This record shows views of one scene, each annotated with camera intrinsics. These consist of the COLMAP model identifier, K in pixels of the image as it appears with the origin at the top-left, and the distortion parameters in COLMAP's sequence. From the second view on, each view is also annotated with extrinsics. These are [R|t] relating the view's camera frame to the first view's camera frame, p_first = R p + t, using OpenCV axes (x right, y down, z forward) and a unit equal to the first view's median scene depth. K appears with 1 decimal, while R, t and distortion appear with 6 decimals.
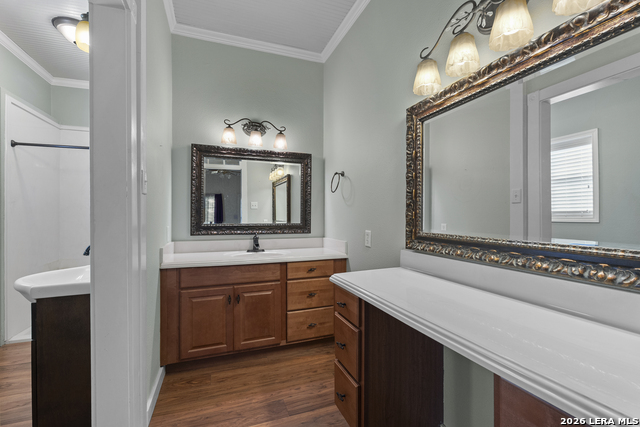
lens RADIAL K [[282.4, 0, 321.5], [0, 282.4, 215.2], [0, 0, 1]] dist [-0.006680, 0.000778]
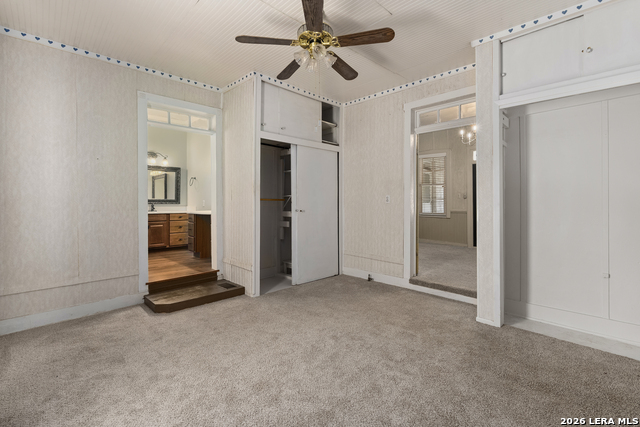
lens RADIAL K [[282.4, 0, 317.4], [0, 282.4, 202.2], [0, 0, 1]] dist [-0.006680, 0.000778]
pose [[0.912704, 0.002936, 0.408611, 0.041907], [-0.000245, 0.999978, -0.006639, 0.066953], [-0.408621, 0.005959, 0.912685, -1.483229]]
